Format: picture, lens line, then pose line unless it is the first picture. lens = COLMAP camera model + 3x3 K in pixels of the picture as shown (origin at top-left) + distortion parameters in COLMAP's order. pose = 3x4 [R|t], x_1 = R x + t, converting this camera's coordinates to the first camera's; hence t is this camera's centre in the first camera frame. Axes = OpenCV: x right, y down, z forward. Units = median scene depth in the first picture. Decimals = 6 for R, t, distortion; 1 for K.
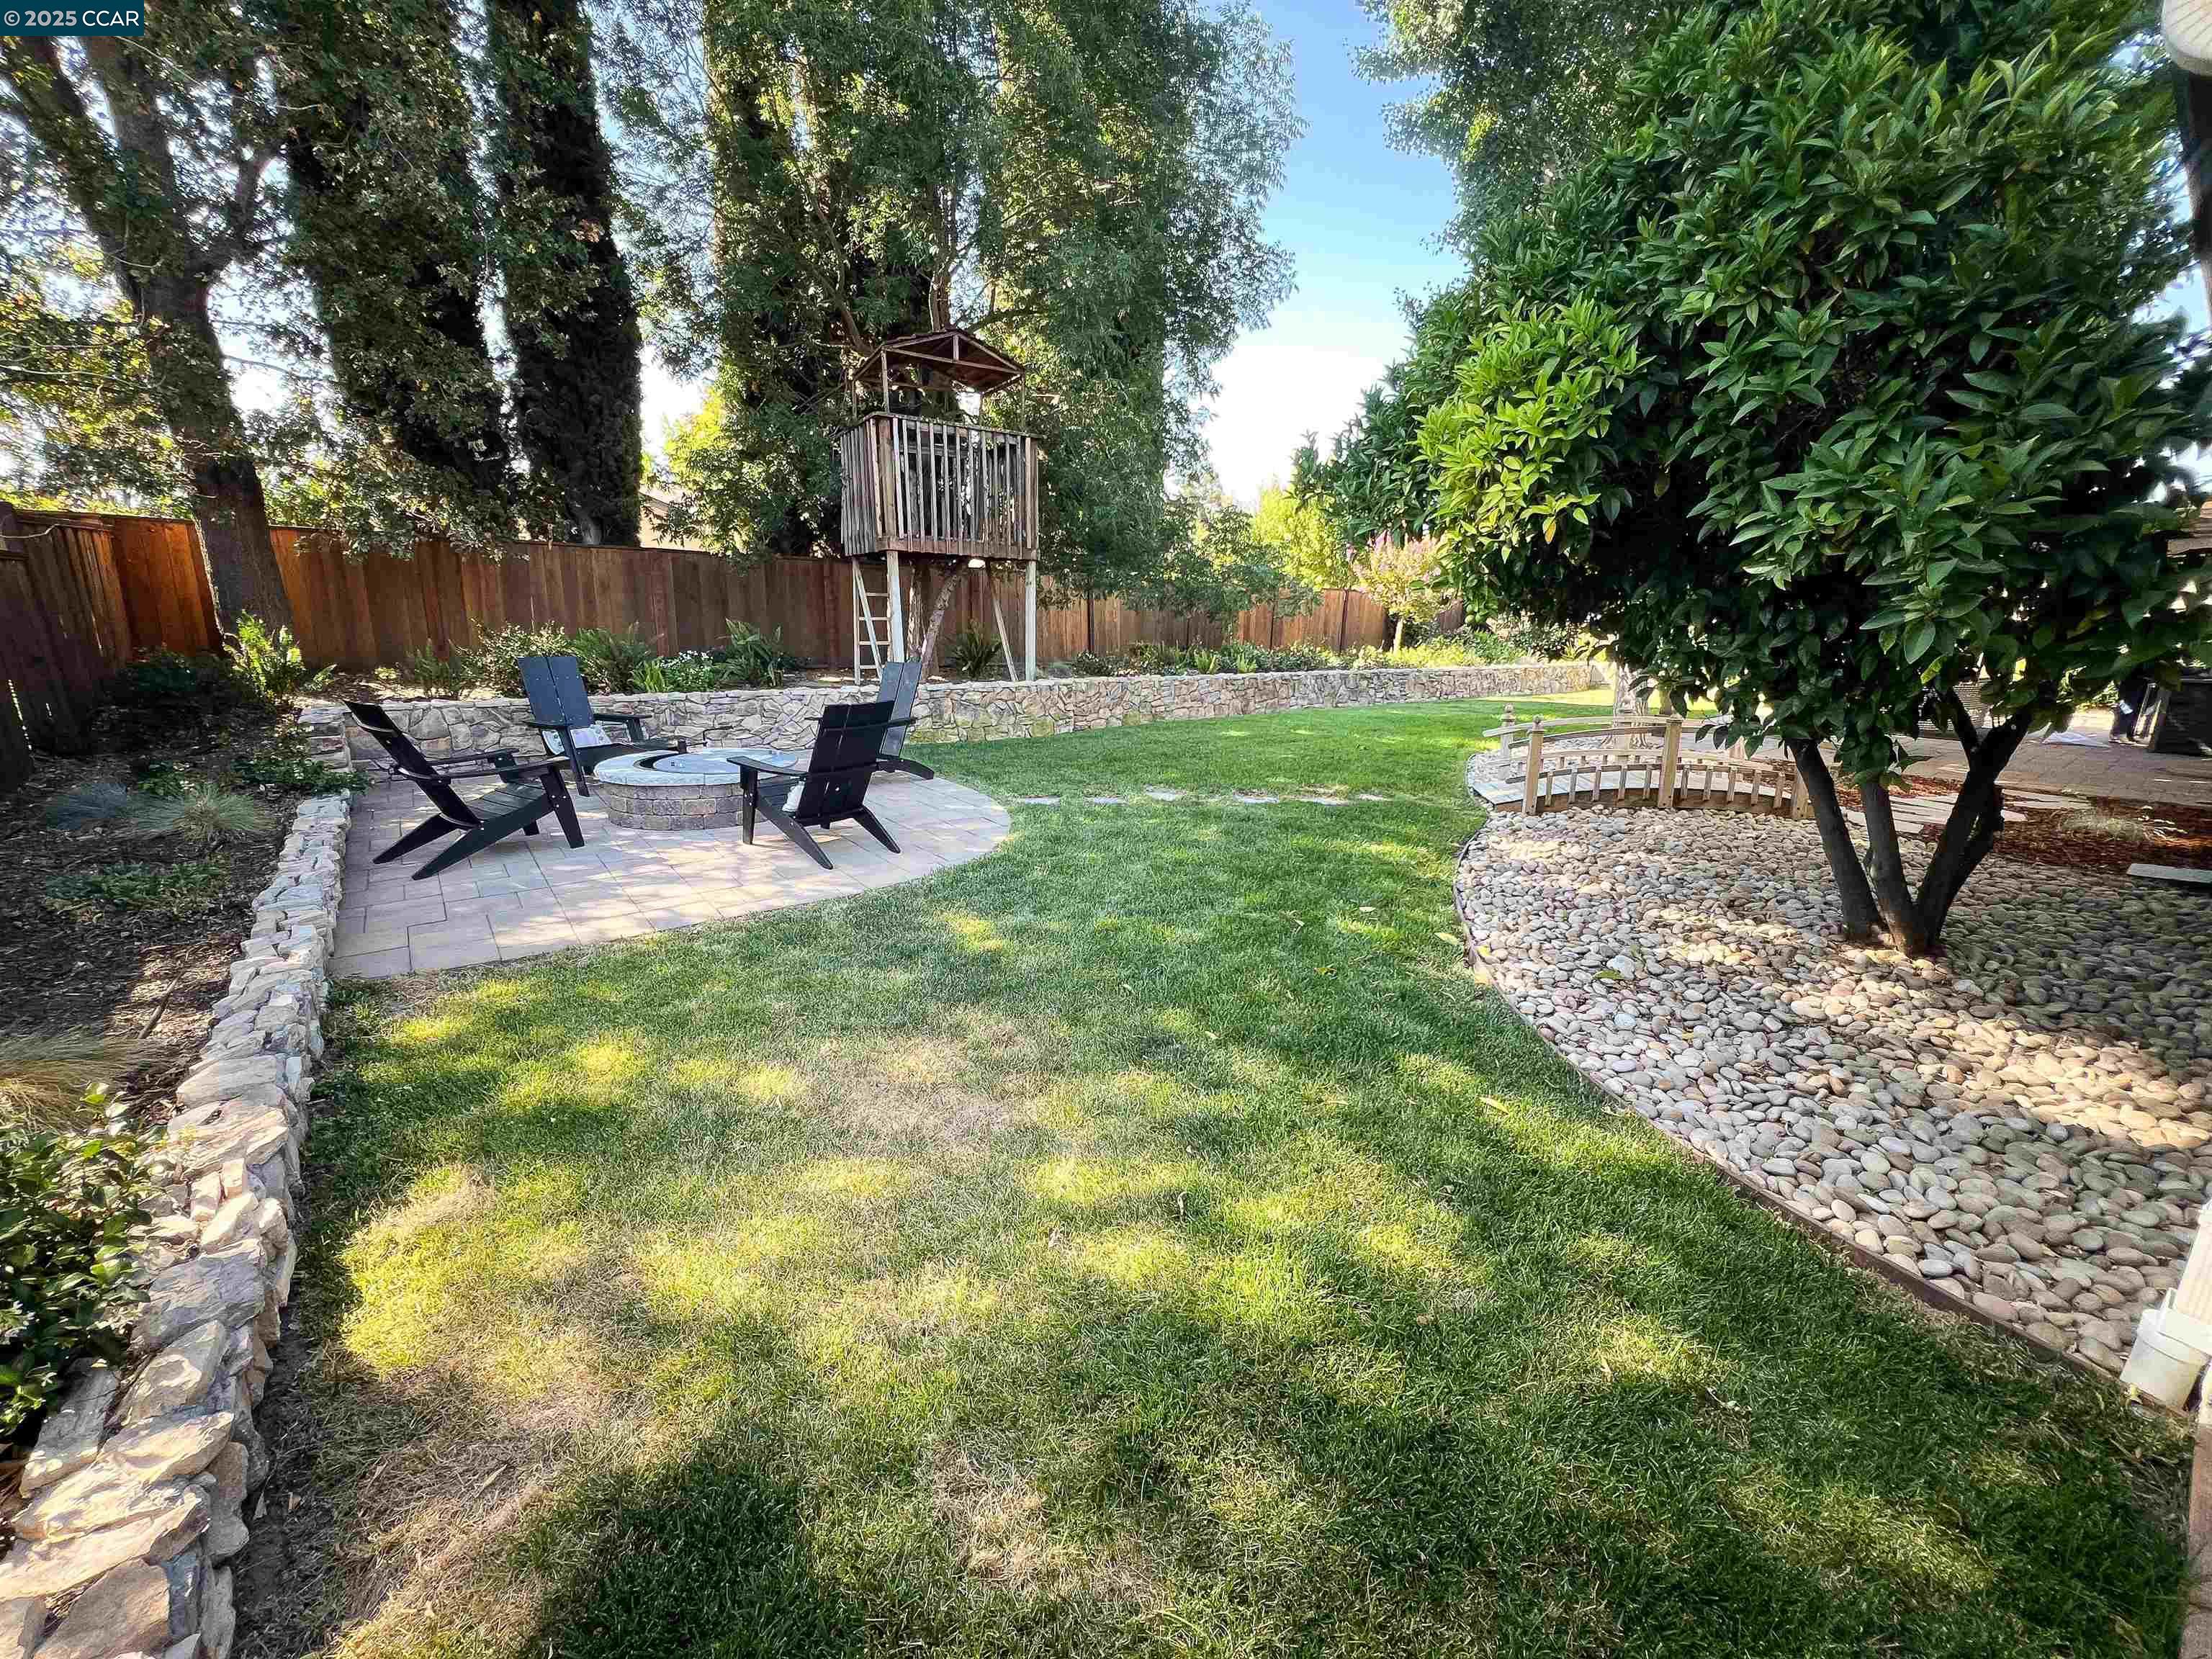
lens RADIAL K [[885.1, 0, 1102.7], [0, 885.1, 834.5], [0, 0, 1]] dist [-0.000332, 0.000190]
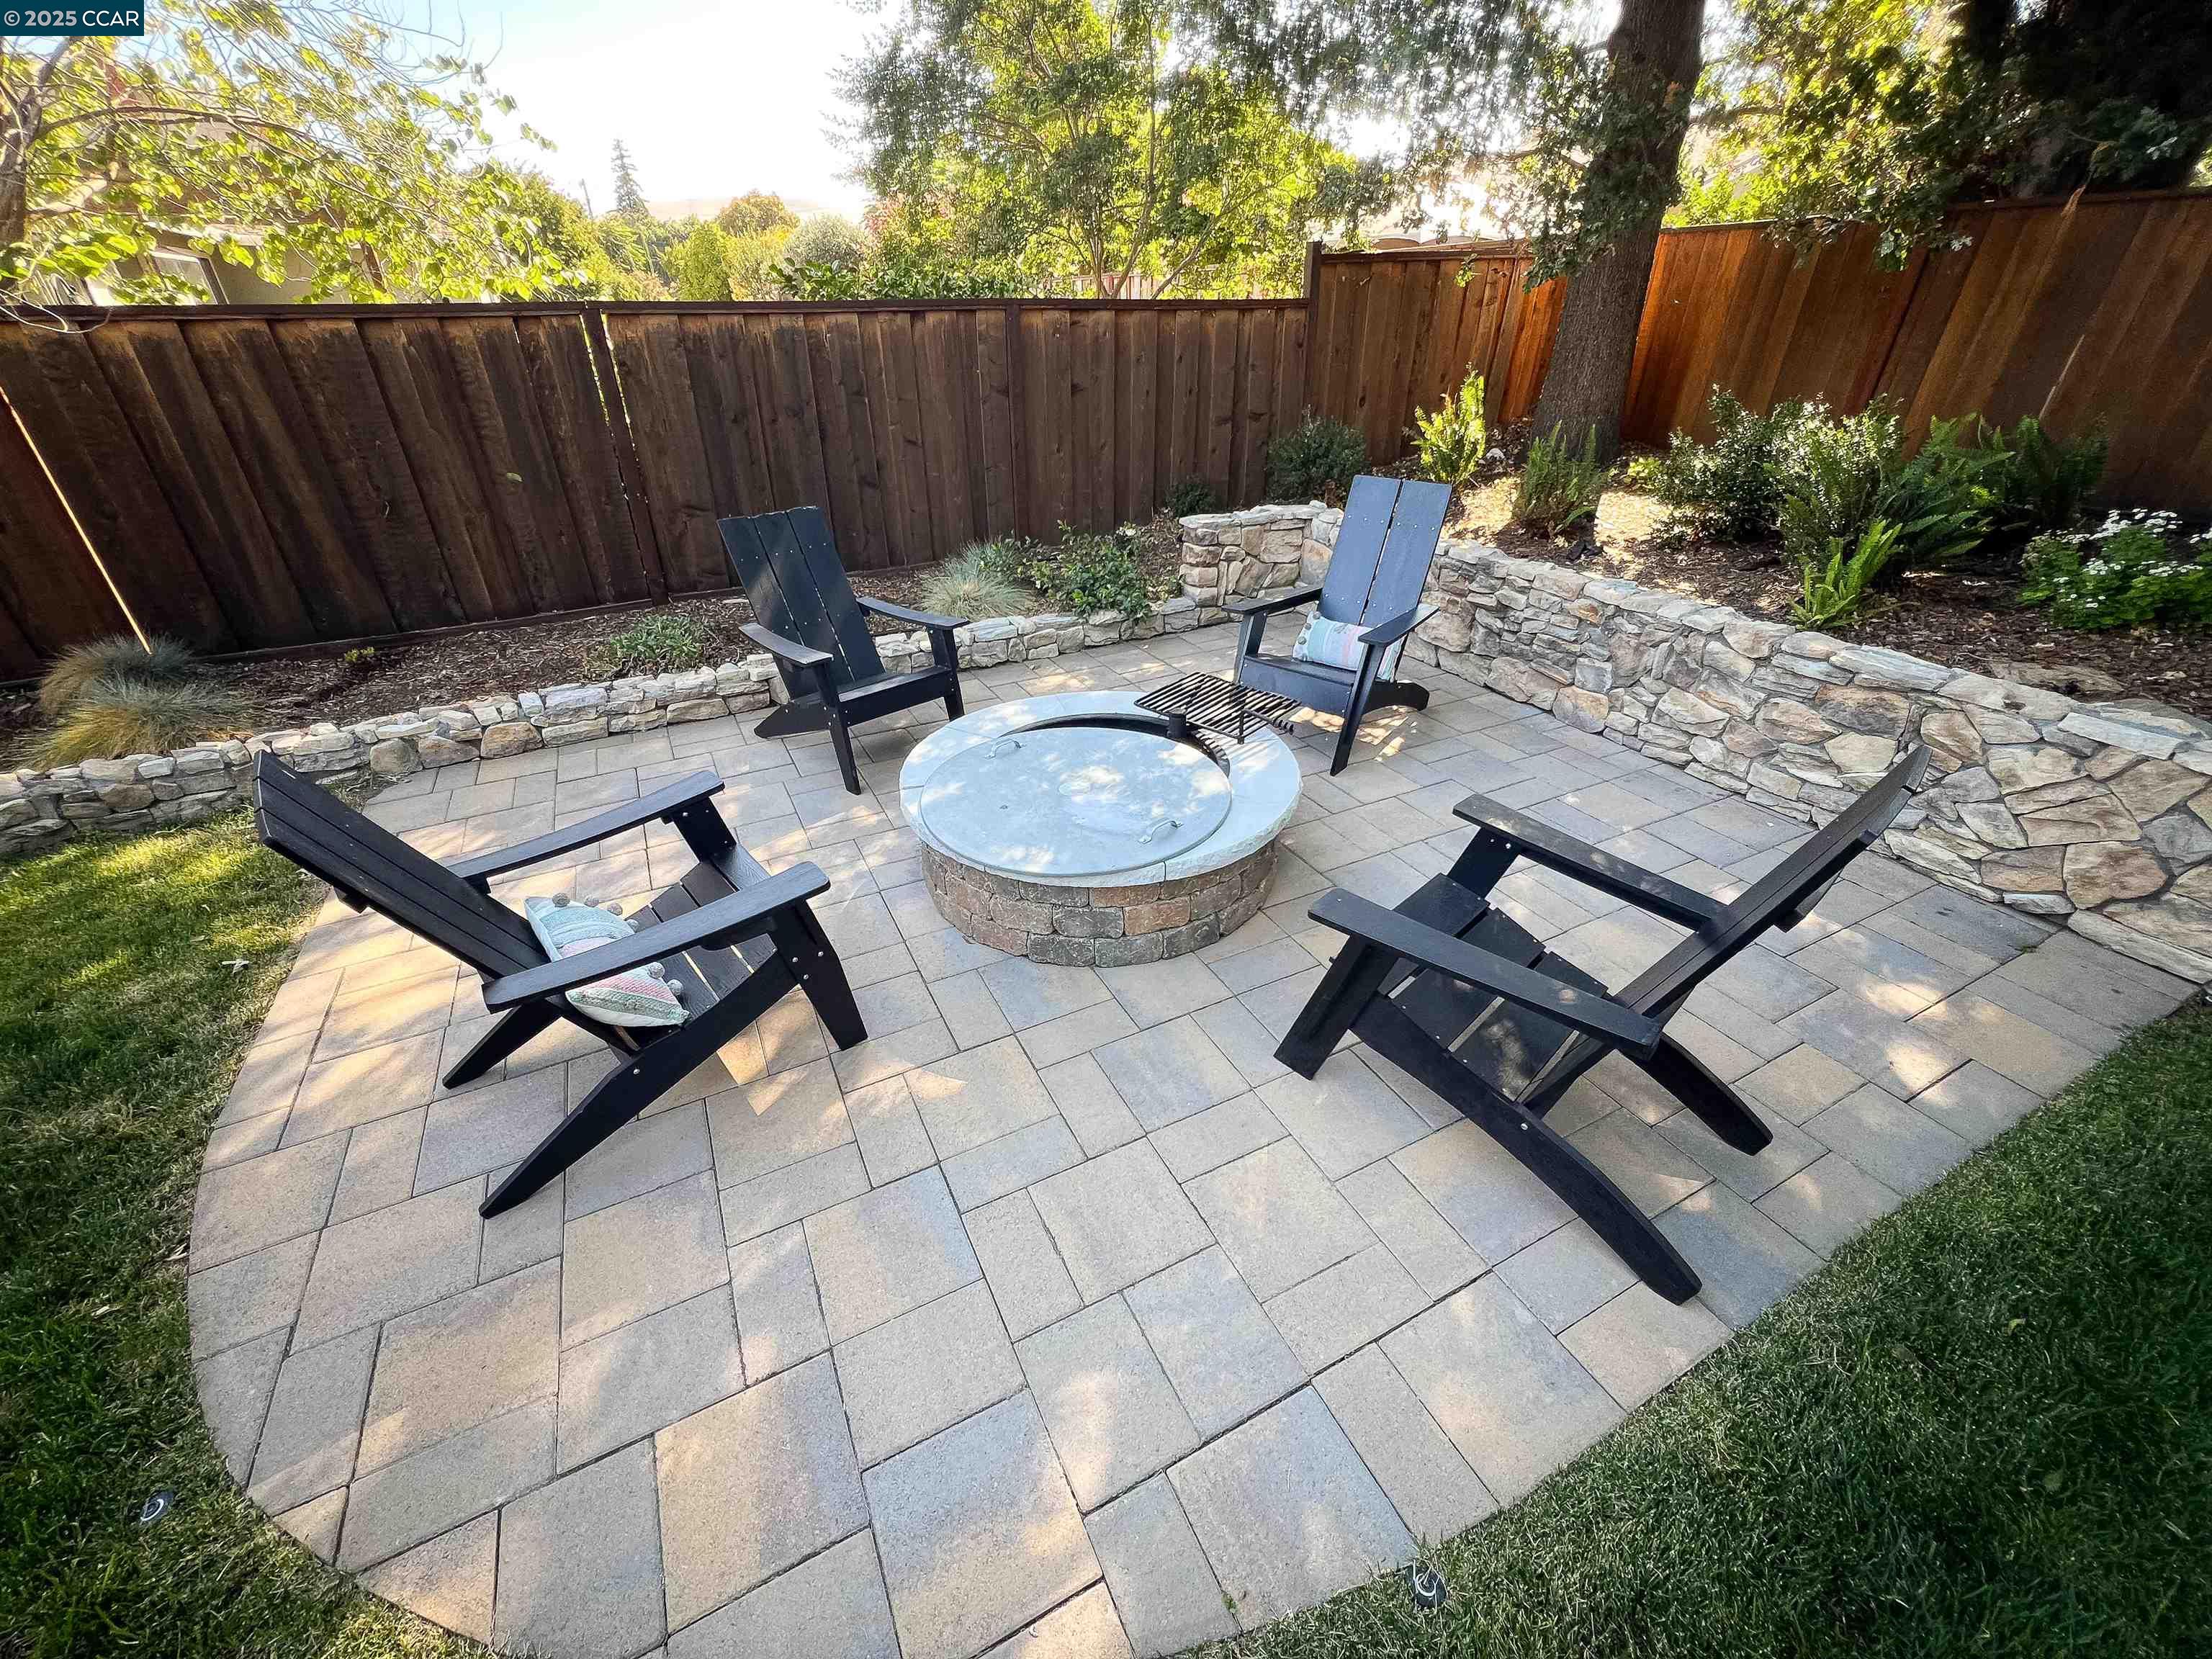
lens RADIAL K [[885.1, 0, 1107.0], [0, 885.1, 830.2], [0, 0, 1]] dist [-0.000332, 0.000190]
pose [[-0.184772, 0.481276, -0.856874, -0.024429], [-0.229118, 0.826767, 0.513772, -0.173733], [0.955701, 0.291256, -0.042495, 0.607269]]
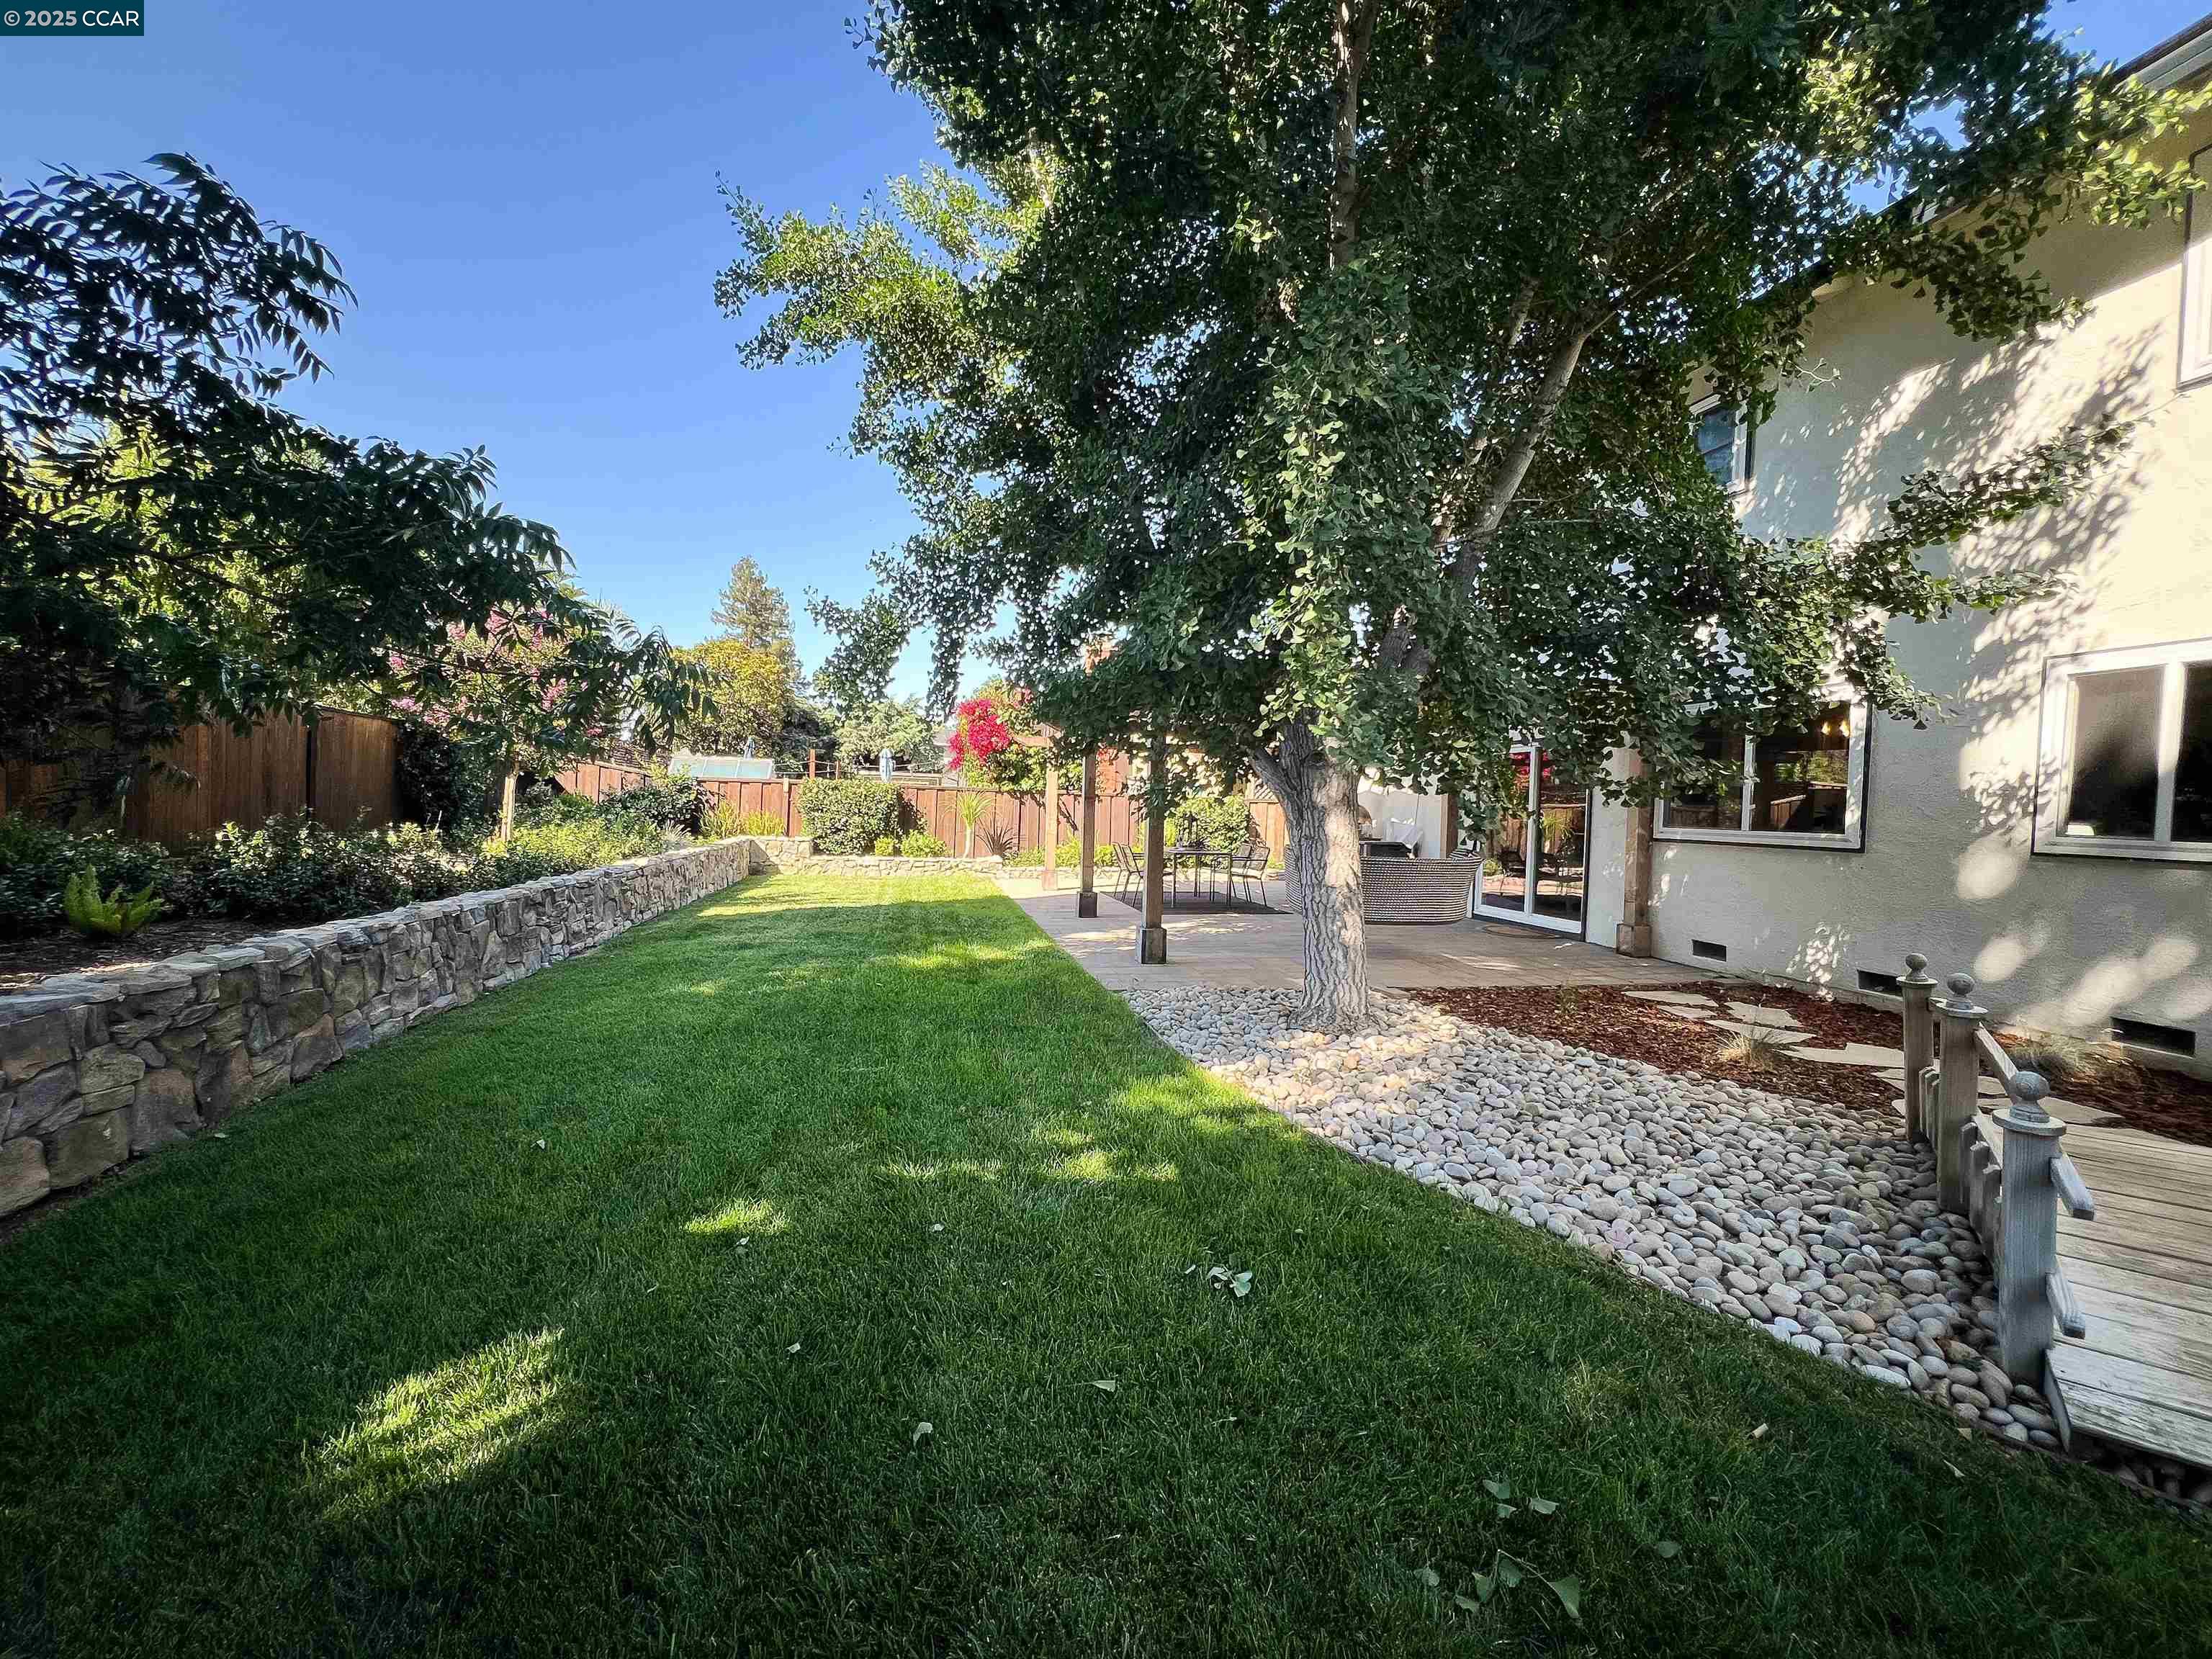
lens RADIAL K [[885.1, 0, 1106.8], [0, 885.1, 832.3], [0, 0, 1]] dist [-0.000332, 0.000190]
pose [[0.438093, -0.030066, 0.898427, 0.059334], [0.186185, 0.980803, -0.057965, -0.190853], [-0.879437, 0.192667, 0.435280, 0.810196]]
